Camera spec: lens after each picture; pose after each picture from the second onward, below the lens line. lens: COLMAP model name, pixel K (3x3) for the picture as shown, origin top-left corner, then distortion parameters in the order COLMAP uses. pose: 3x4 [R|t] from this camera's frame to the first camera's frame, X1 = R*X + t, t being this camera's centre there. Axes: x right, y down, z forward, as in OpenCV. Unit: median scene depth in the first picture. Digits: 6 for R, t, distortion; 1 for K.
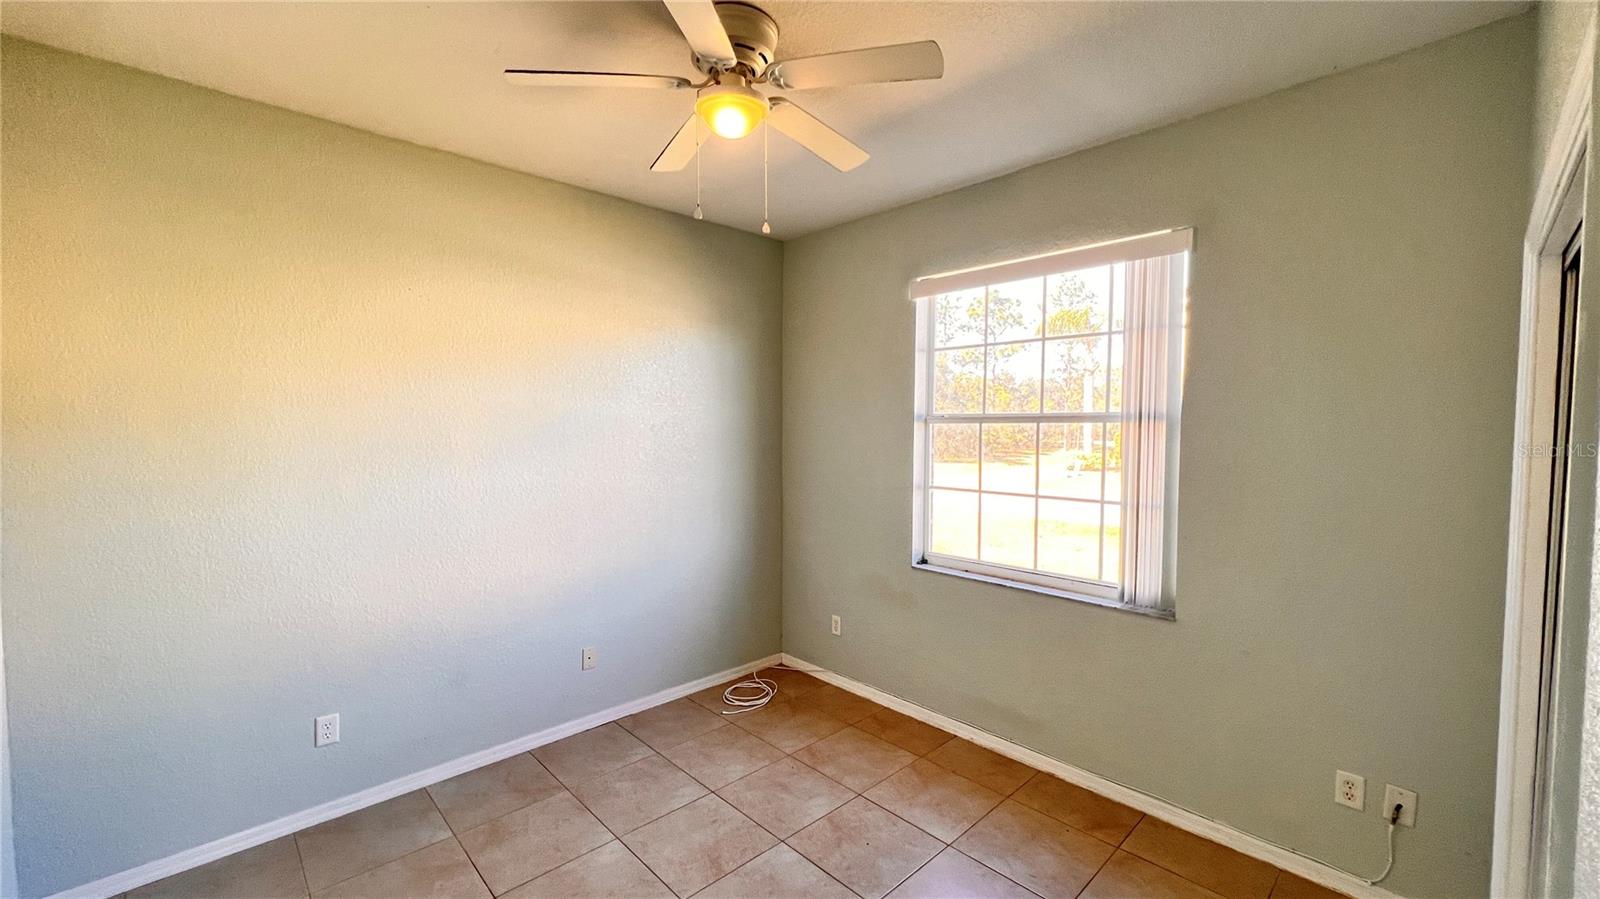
lens RADIAL K [[635.5, 0, 800.0], [0, 635.5, 449.5], [0, 0, 1]] dist [0.001726, 0.000141]
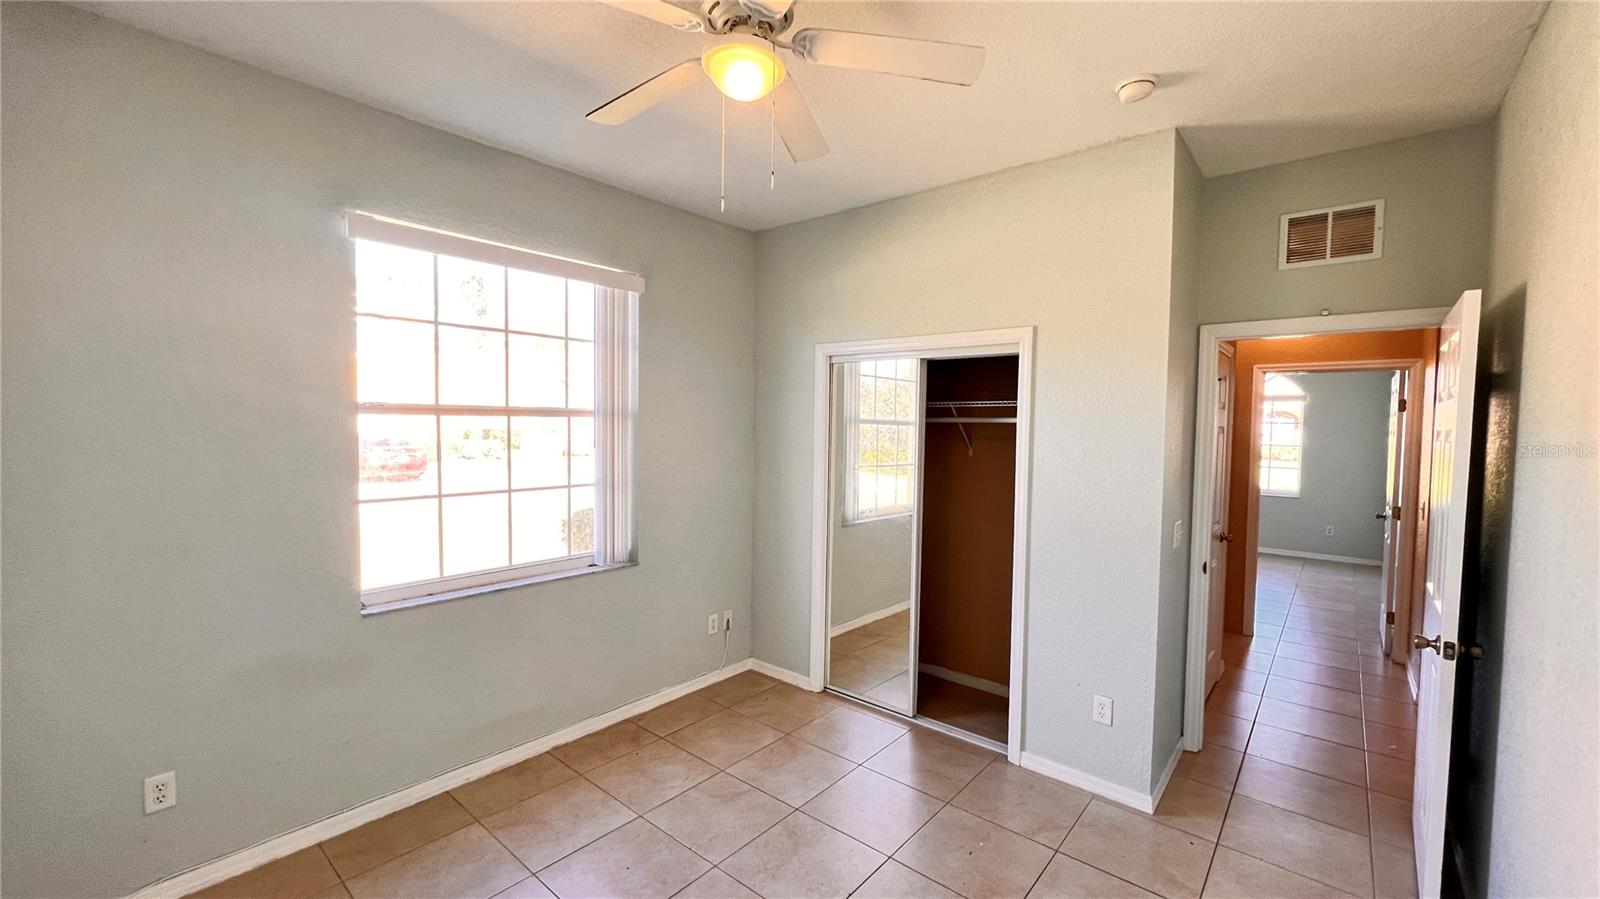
lens RADIAL K [[635.5, 0, 800.0], [0, 635.5, 449.5], [0, 0, 1]] dist [0.001726, 0.000141]
pose [[-0.104707, -0.042724, 0.993585, -0.720072], [0.026275, 0.998609, 0.045709, -0.025952], [-0.994156, 0.030892, -0.103438, 0.724940]]
